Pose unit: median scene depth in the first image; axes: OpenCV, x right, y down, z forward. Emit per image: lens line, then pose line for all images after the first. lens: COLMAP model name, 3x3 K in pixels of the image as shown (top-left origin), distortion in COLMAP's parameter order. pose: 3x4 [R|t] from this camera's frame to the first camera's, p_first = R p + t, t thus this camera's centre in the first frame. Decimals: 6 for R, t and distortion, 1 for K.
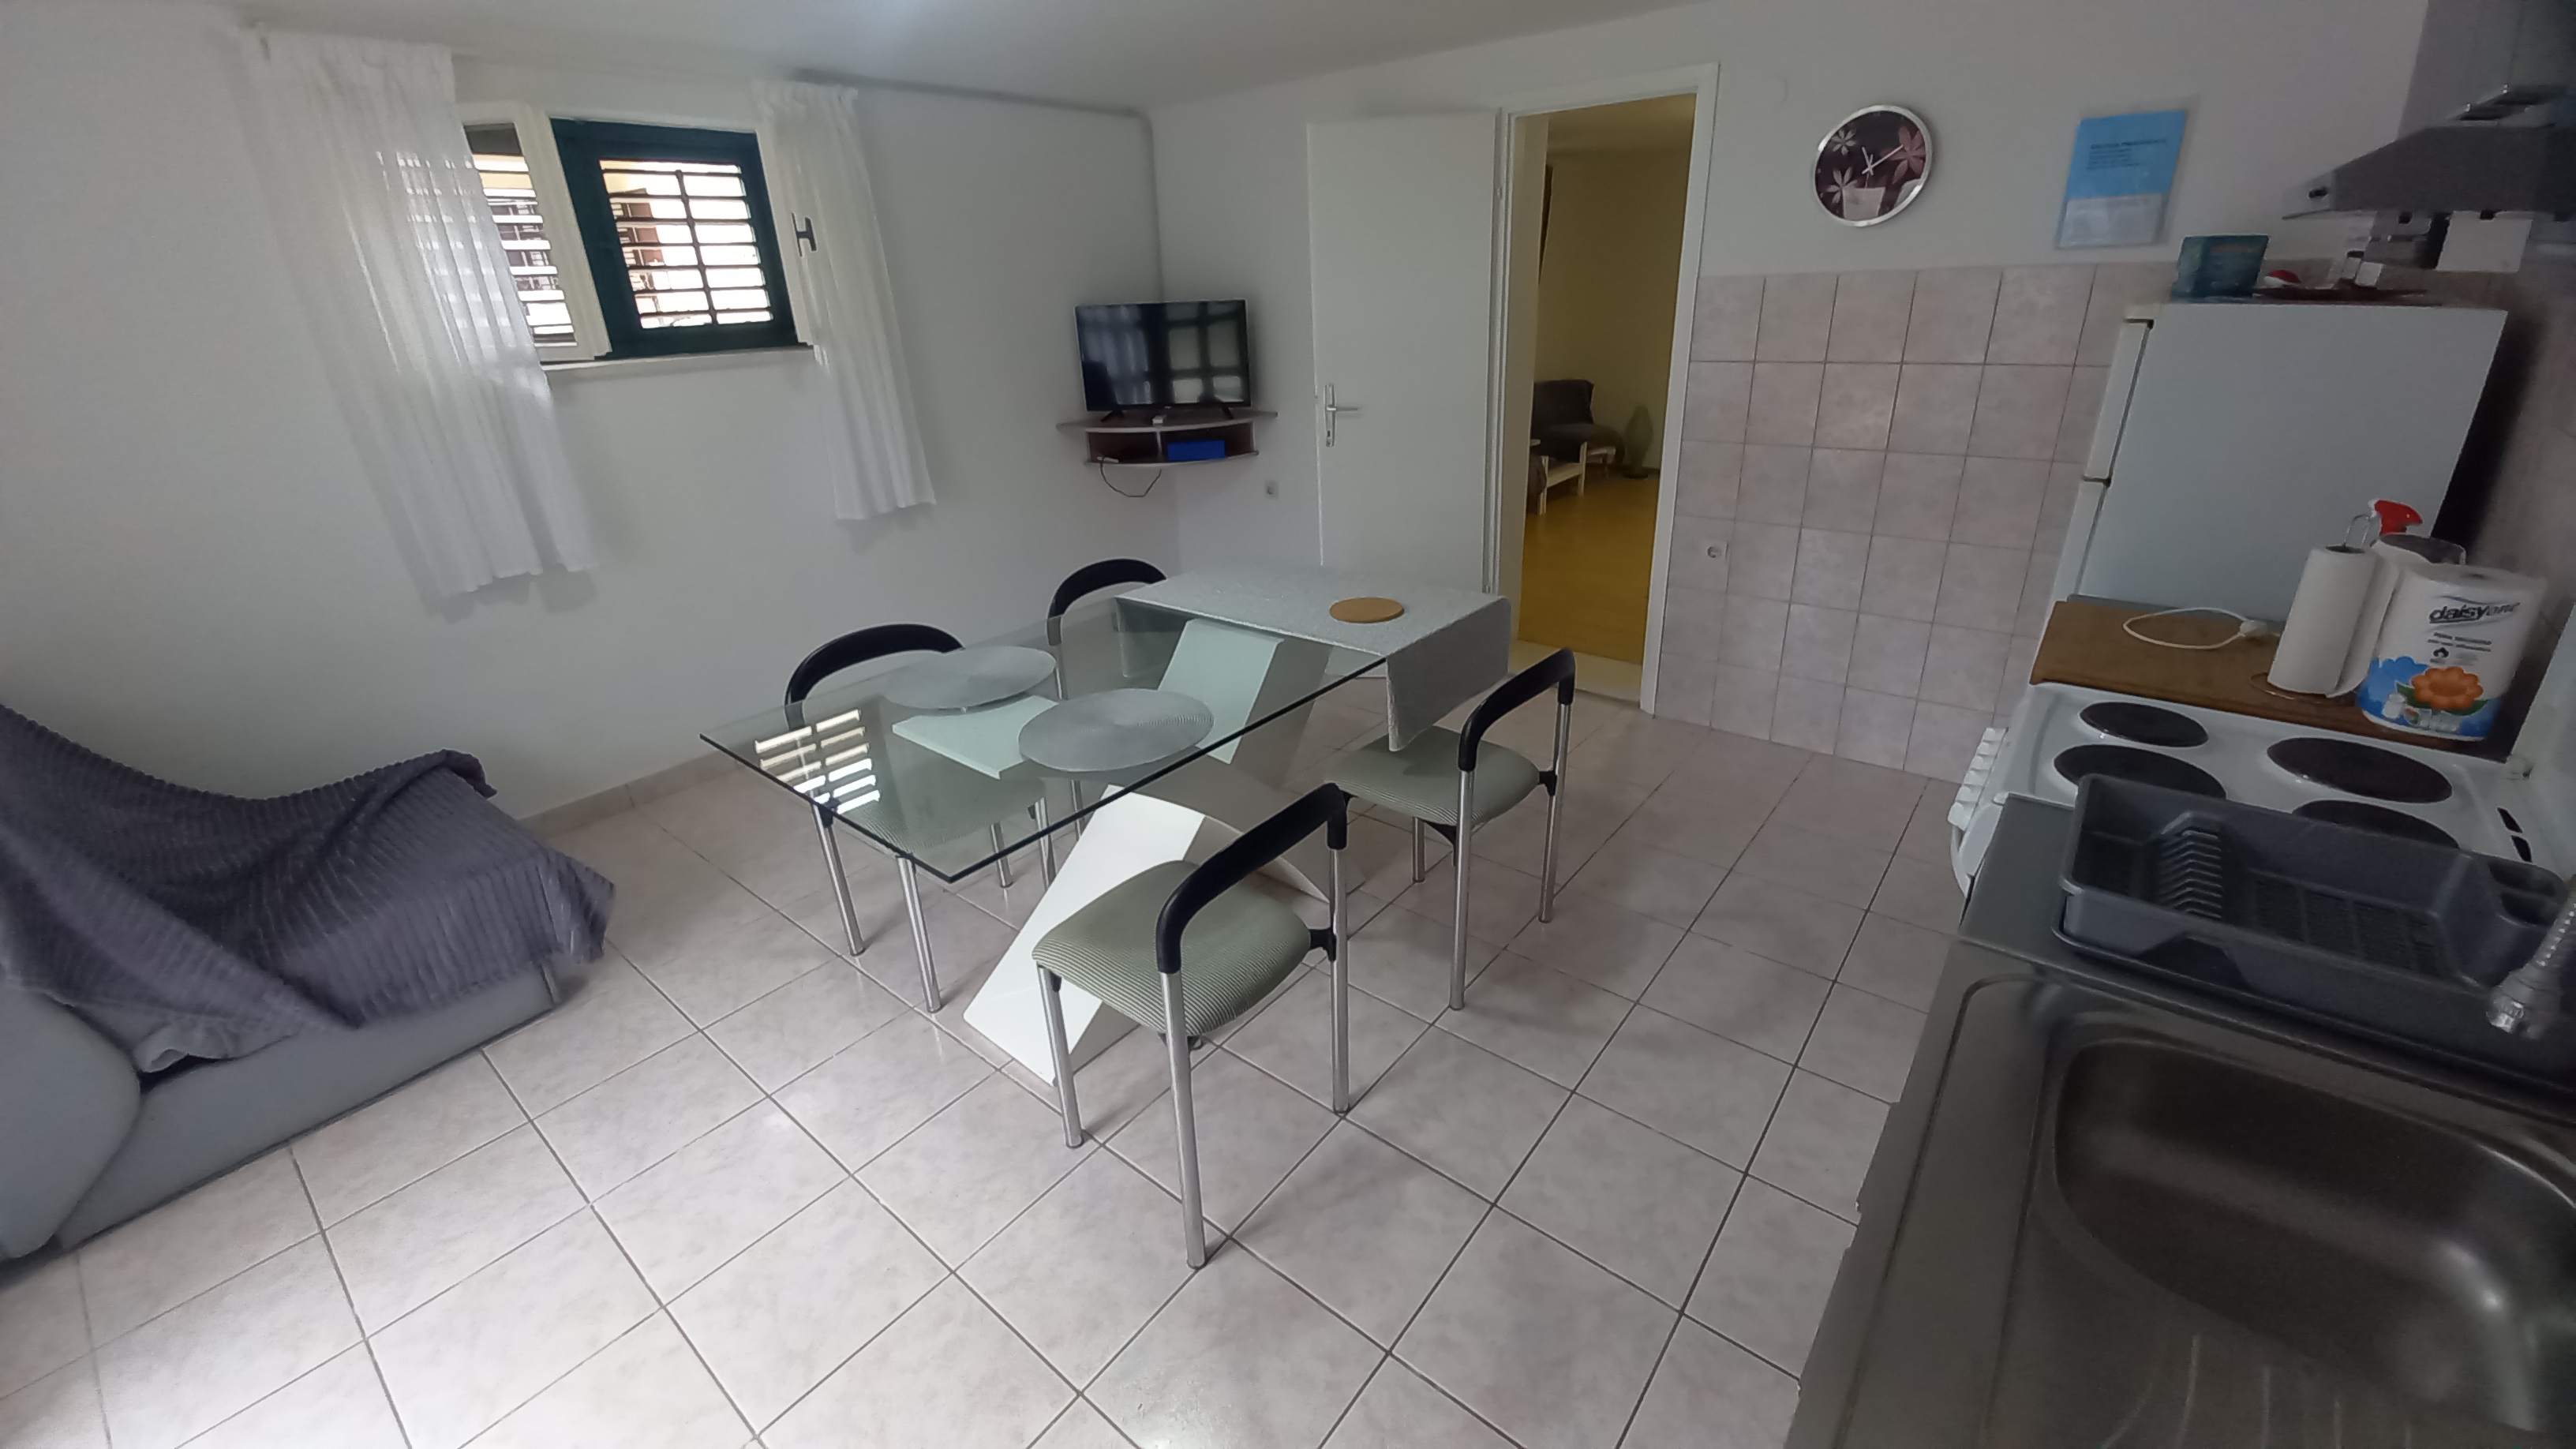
lens RADIAL K [[1016.2, 0, 1290.8], [0, 1016.2, 660.1], [0, 0, 1]] dist [-0.000798, -0.000099]
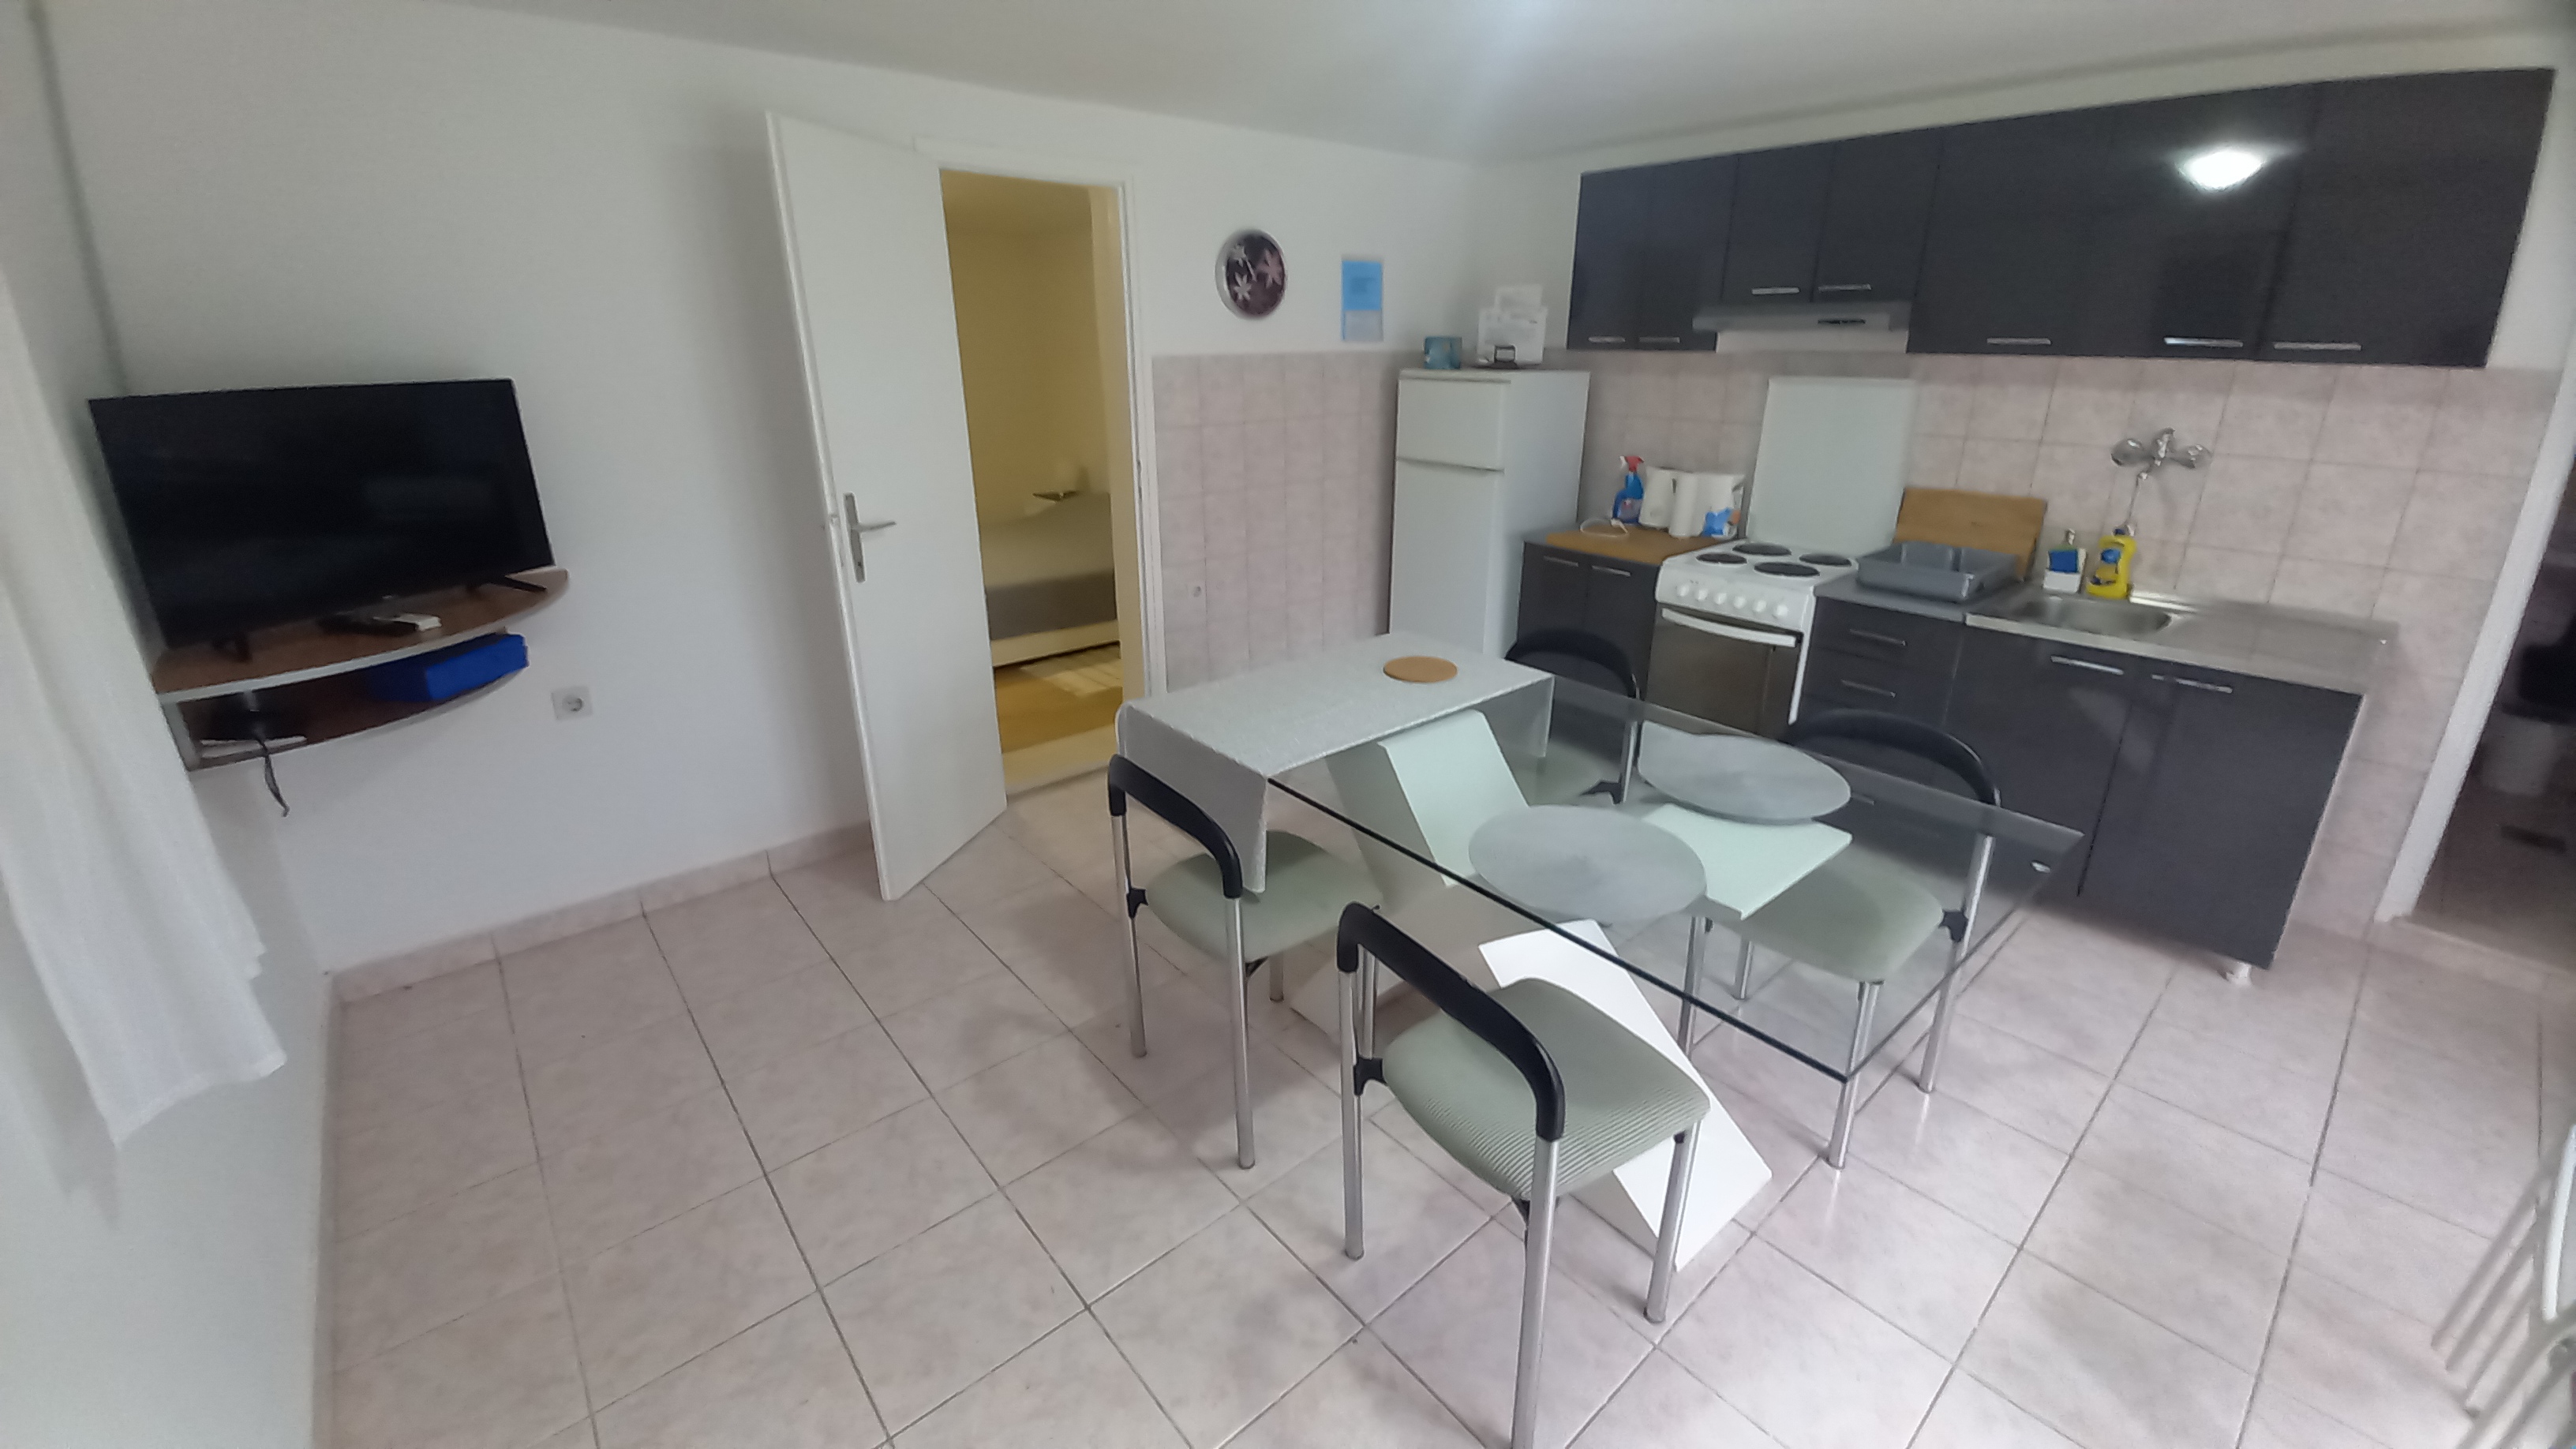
lens RADIAL K [[999.7, 0, 1275.8], [0, 999.7, 685.3], [0, 0, 1]] dist [-0.000298, -0.000013]
pose [[0.192218, -0.287031, 0.938438, -0.799267], [0.345212, 0.914928, 0.209131, -0.262185], [-0.918630, 0.283761, 0.274952, 0.775631]]
